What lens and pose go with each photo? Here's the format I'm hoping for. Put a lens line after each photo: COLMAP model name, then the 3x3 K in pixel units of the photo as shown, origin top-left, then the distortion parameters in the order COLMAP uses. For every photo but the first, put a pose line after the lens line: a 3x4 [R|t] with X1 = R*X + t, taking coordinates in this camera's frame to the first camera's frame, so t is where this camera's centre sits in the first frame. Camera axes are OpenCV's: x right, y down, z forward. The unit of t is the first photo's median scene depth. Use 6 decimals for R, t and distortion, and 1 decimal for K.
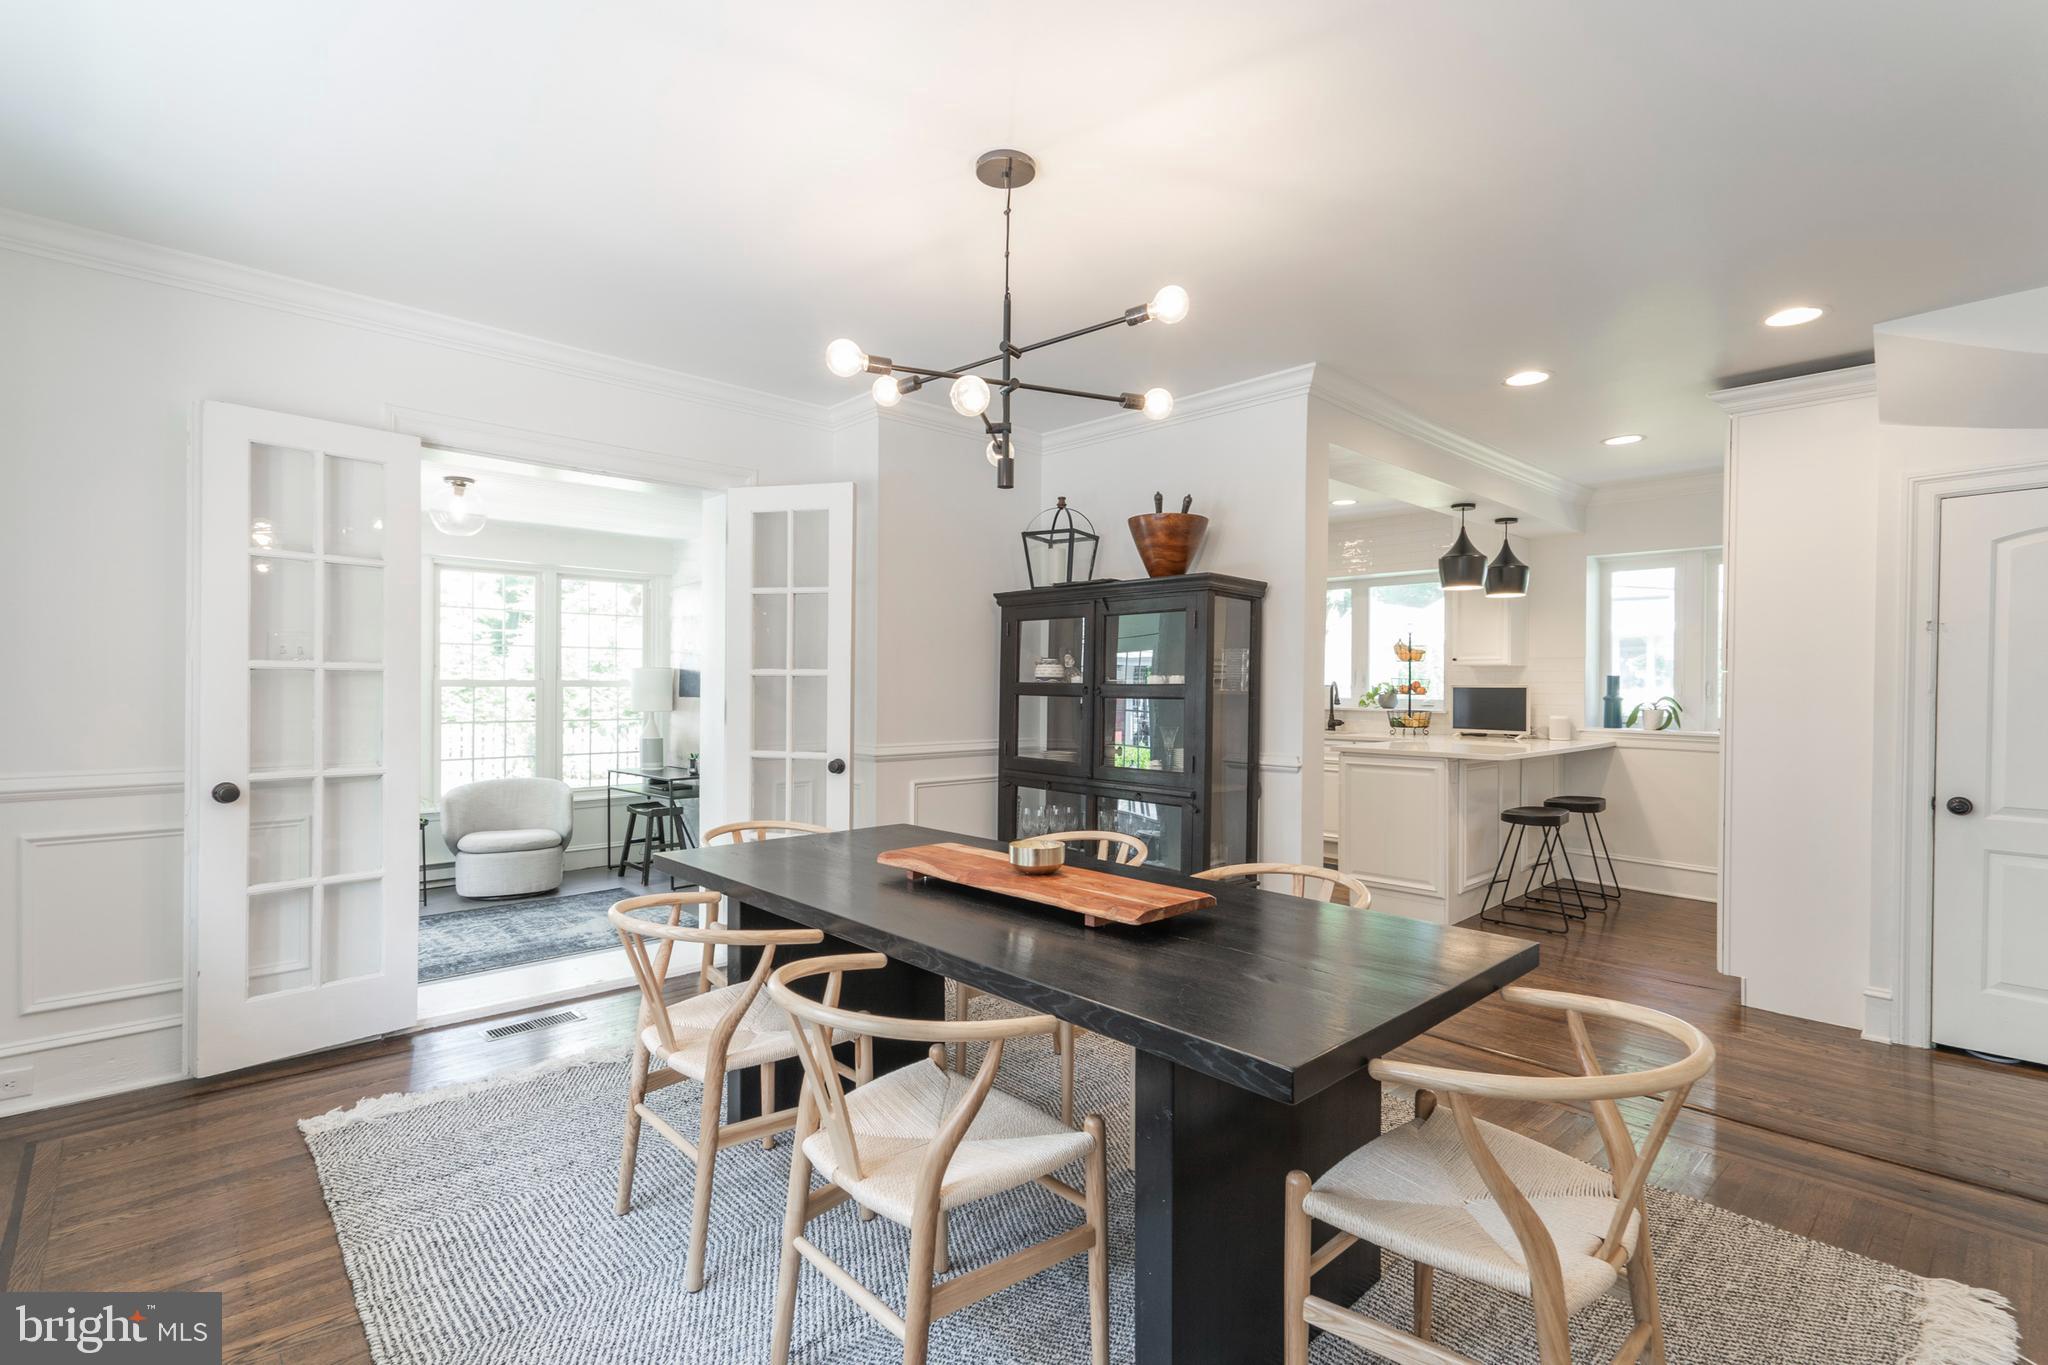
lens RADIAL K [[968.9, 0, 1023.9], [0, 968.9, 687.0], [0, 0, 1]] dist [-0.000394, 0.000077]
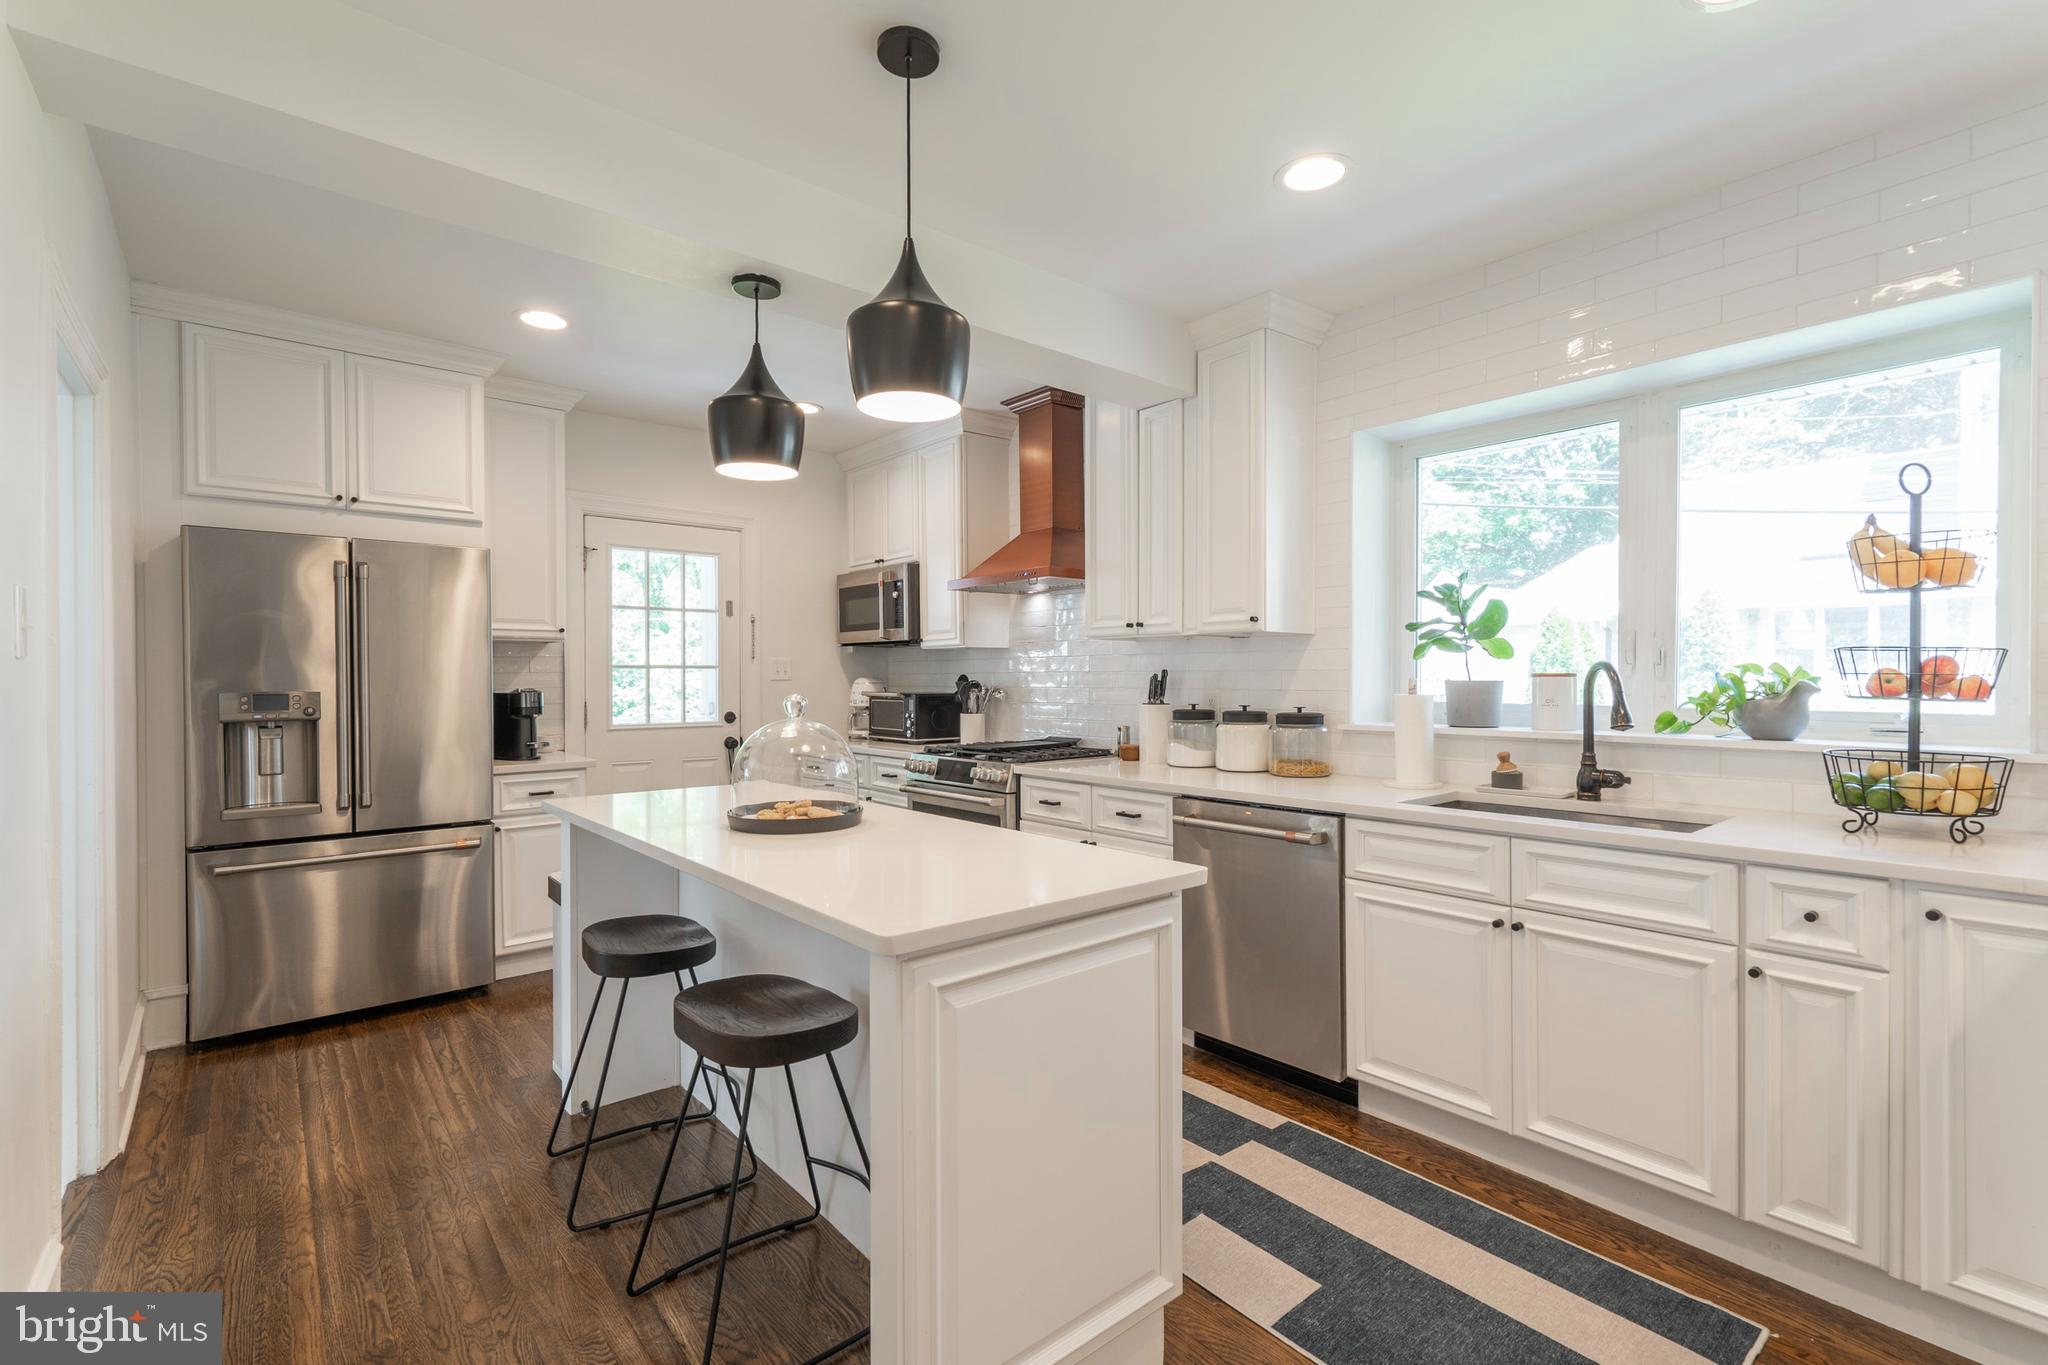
lens RADIAL K [[924.5, 0, 1009.5], [0, 924.5, 688.5], [0, 0, 1]] dist [0.002091, 0.000432]
pose [[0.997656, -0.008740, -0.067866, 0.149296], [0.008953, 0.999956, 0.002832, 0.000802], [0.067839, -0.003433, 0.997690, 0.756716]]
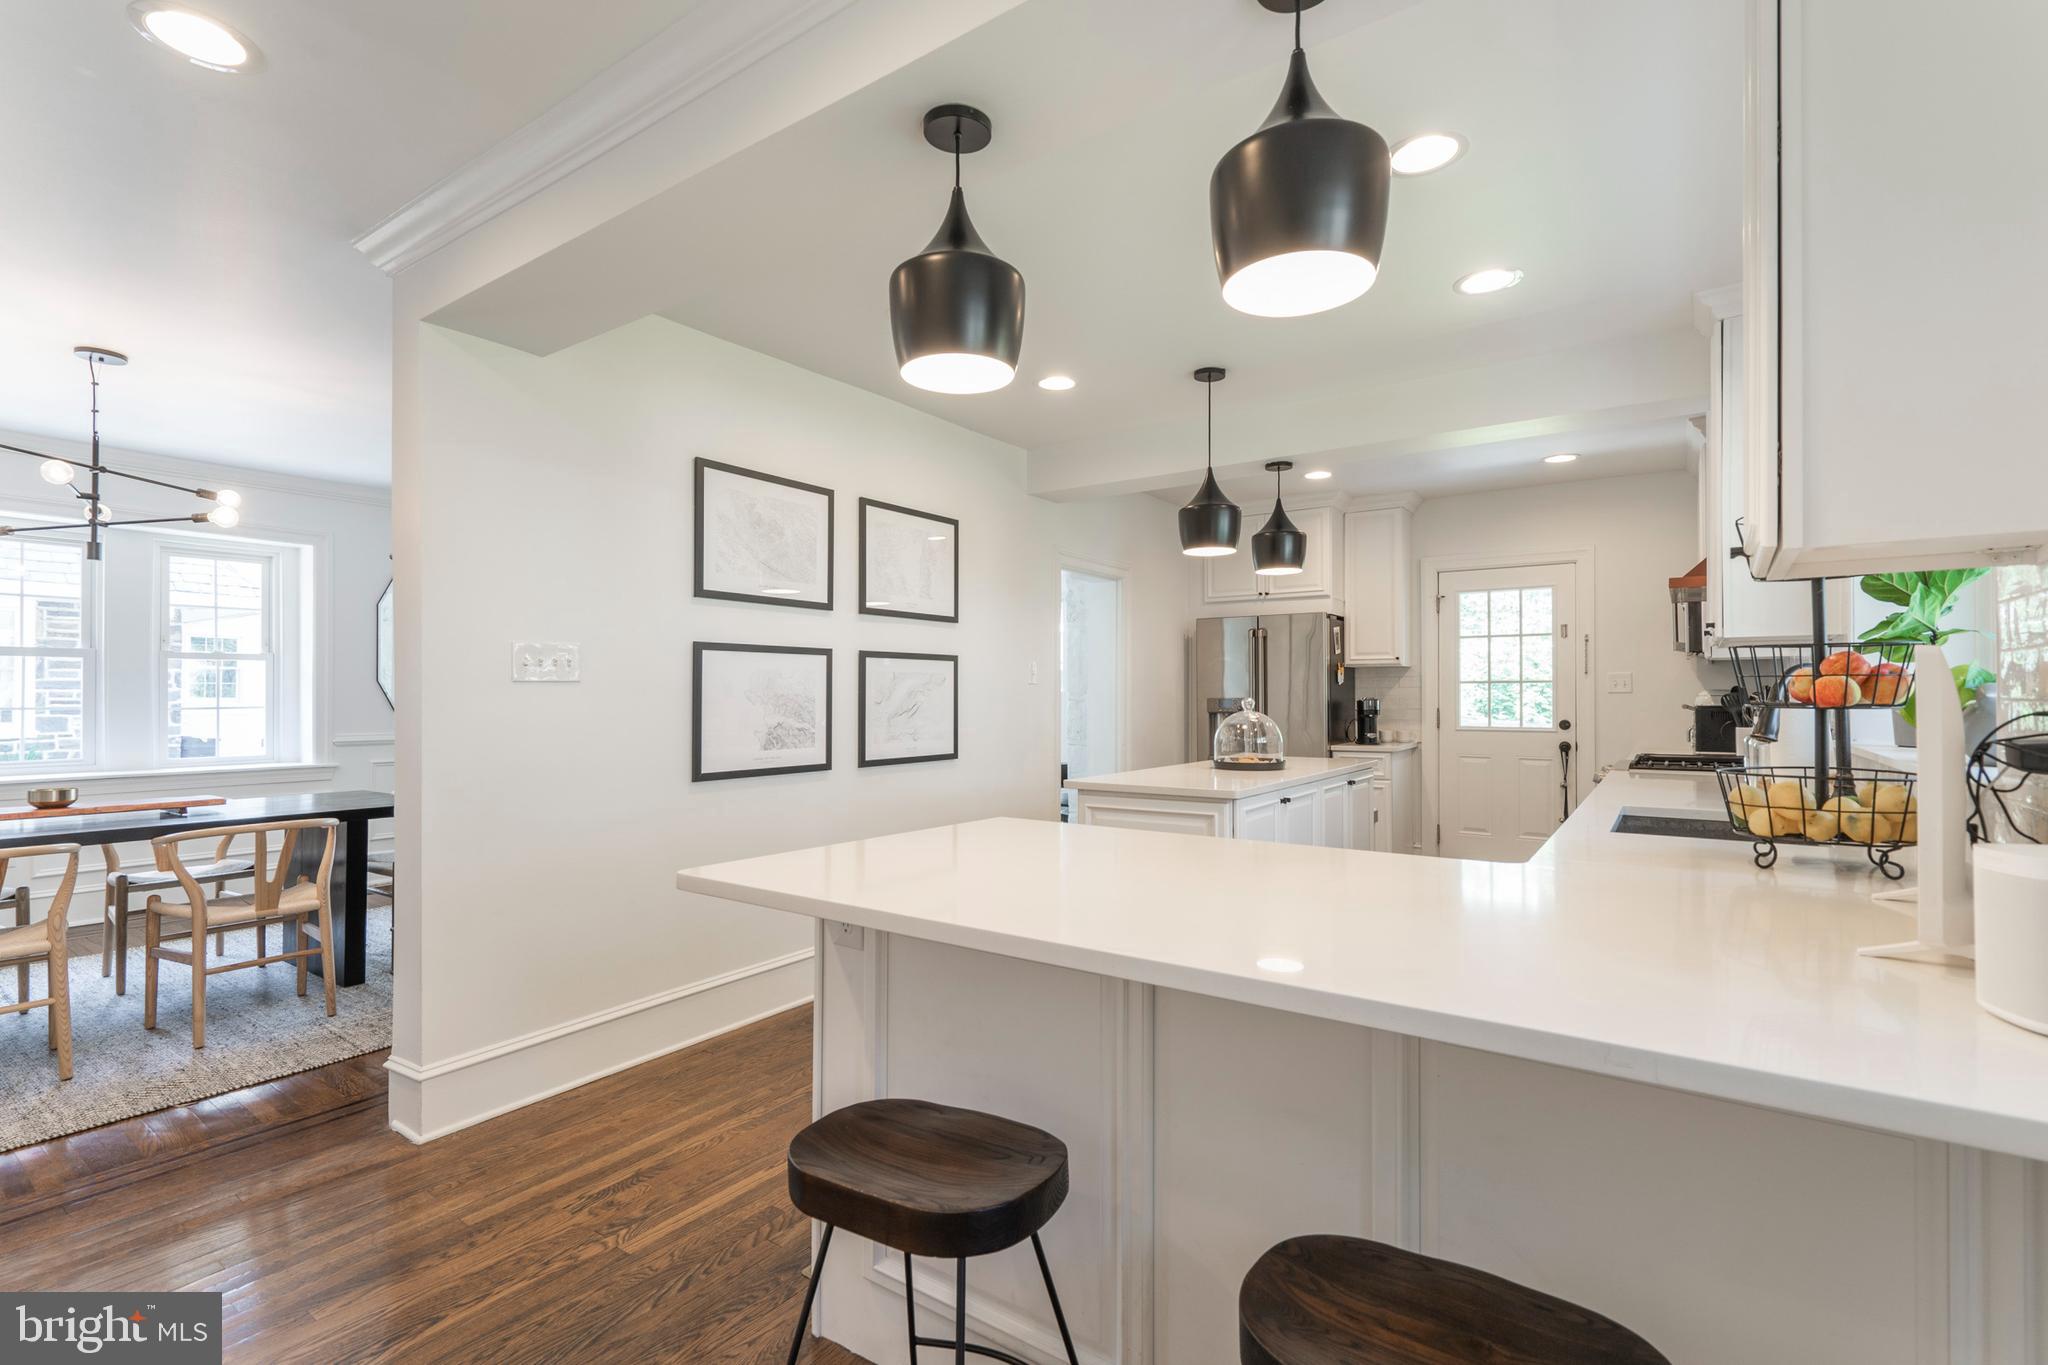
lens RADIAL K [[924.5, 0, 1009.5], [0, 924.5, 688.5], [0, 0, 1]] dist [0.002091, 0.000432]
pose [[0.199643, -0.015065, -0.979753, 0.637252], [-0.004173, 0.999860, -0.016225, 0.006947], [0.979860, 0.007328, 0.199552, 0.803833]]
